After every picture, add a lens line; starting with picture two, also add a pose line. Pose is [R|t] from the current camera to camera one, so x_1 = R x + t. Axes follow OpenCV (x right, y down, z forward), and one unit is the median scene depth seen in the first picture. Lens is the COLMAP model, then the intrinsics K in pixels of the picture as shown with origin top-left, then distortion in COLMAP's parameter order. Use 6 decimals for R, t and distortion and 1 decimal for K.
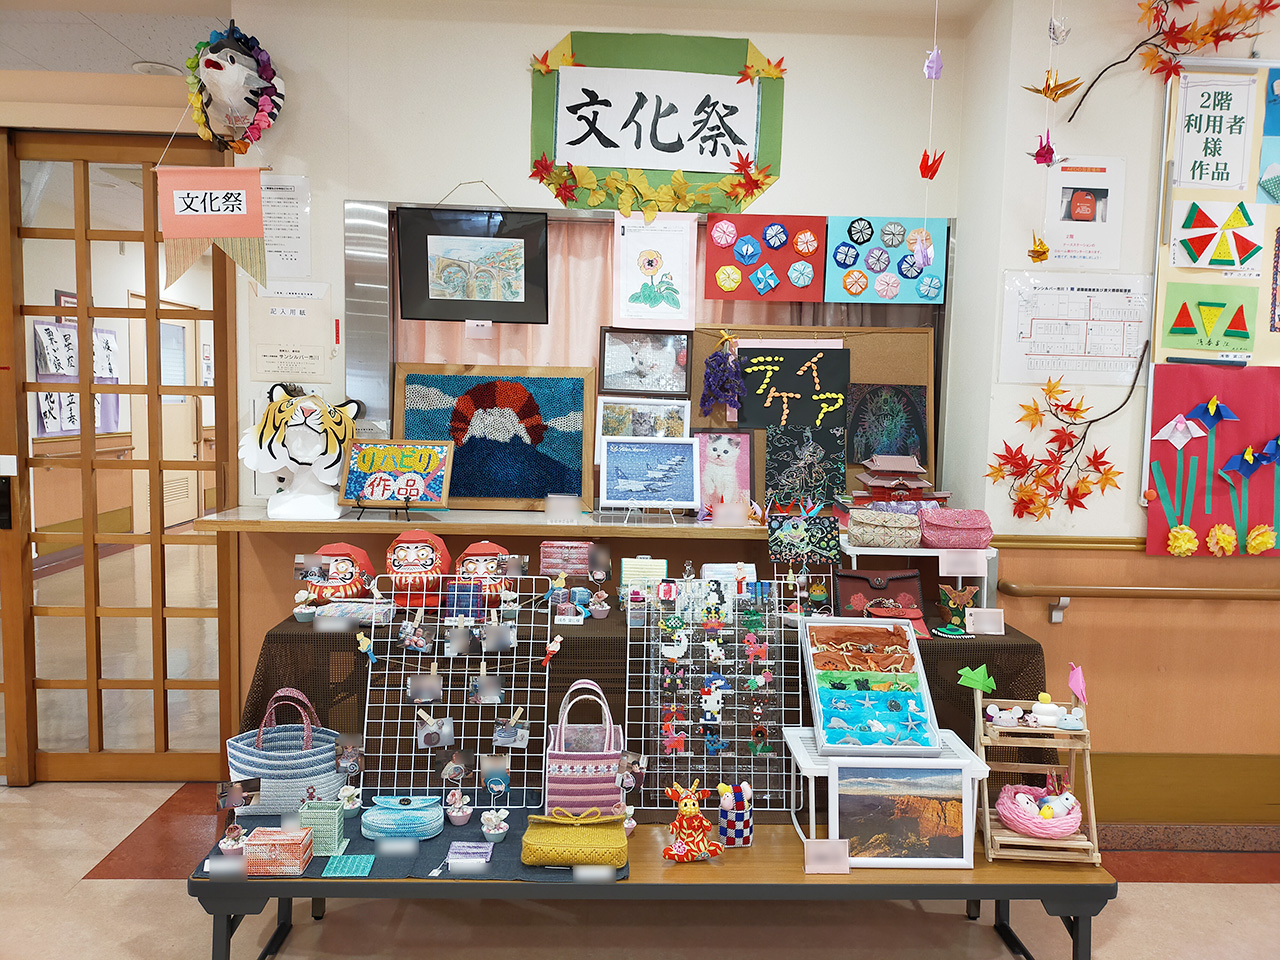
lens RADIAL K [[974.5, 0, 640.0], [0, 974.5, 480.0], [0, 0, 1]] dist [0.007202, 0.002289]
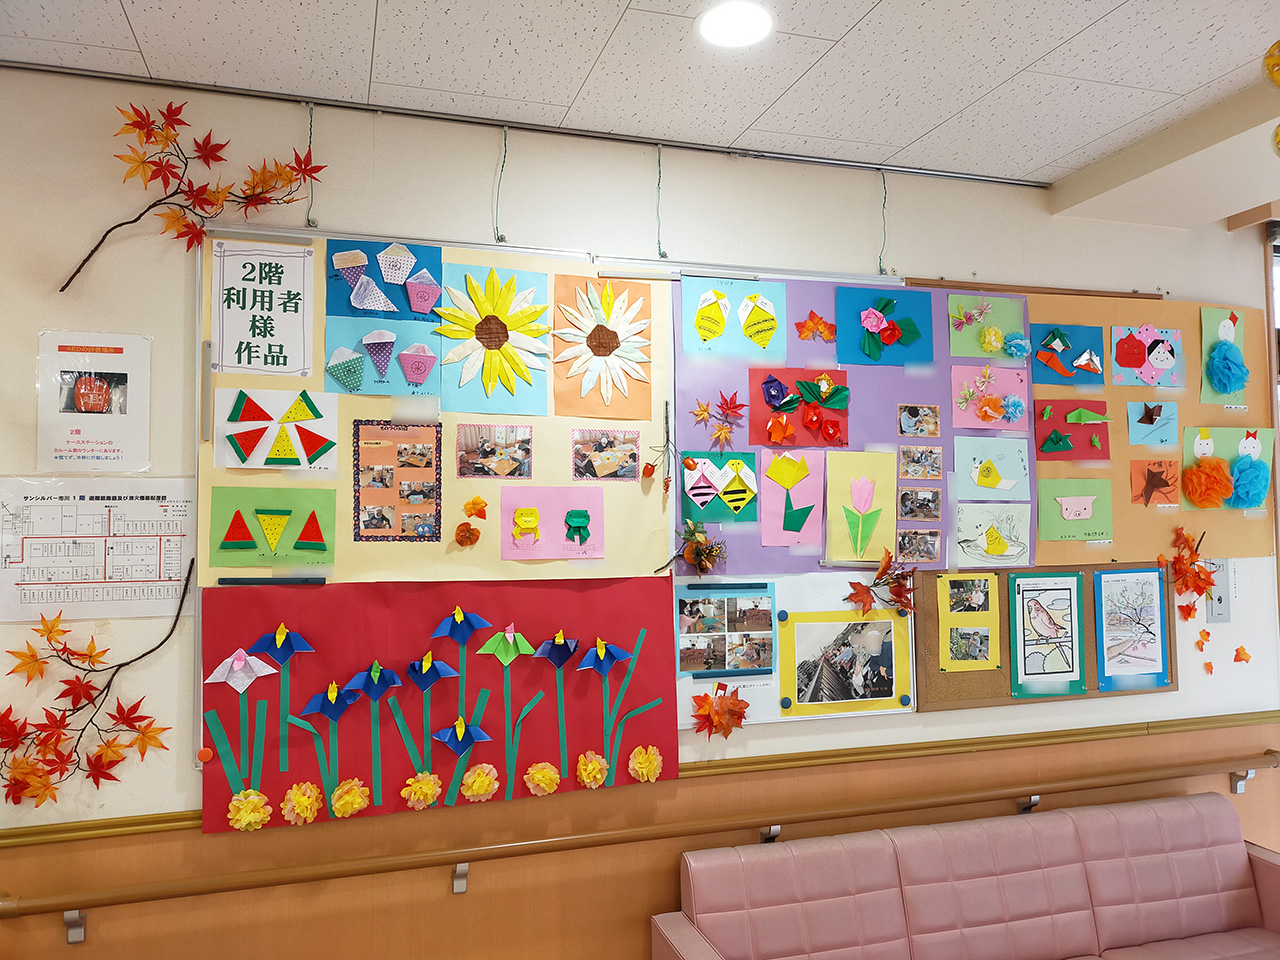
lens RADIAL K [[974.5, 0, 640.0], [0, 974.5, 480.0], [0, 0, 1]] dist [0.007202, 0.002289]
pose [[0.961786, -0.022120, 0.272908, 0.657643], [0.056682, 0.991224, -0.119420, -0.090897], [-0.267872, 0.130326, 0.954599, 0.131895]]
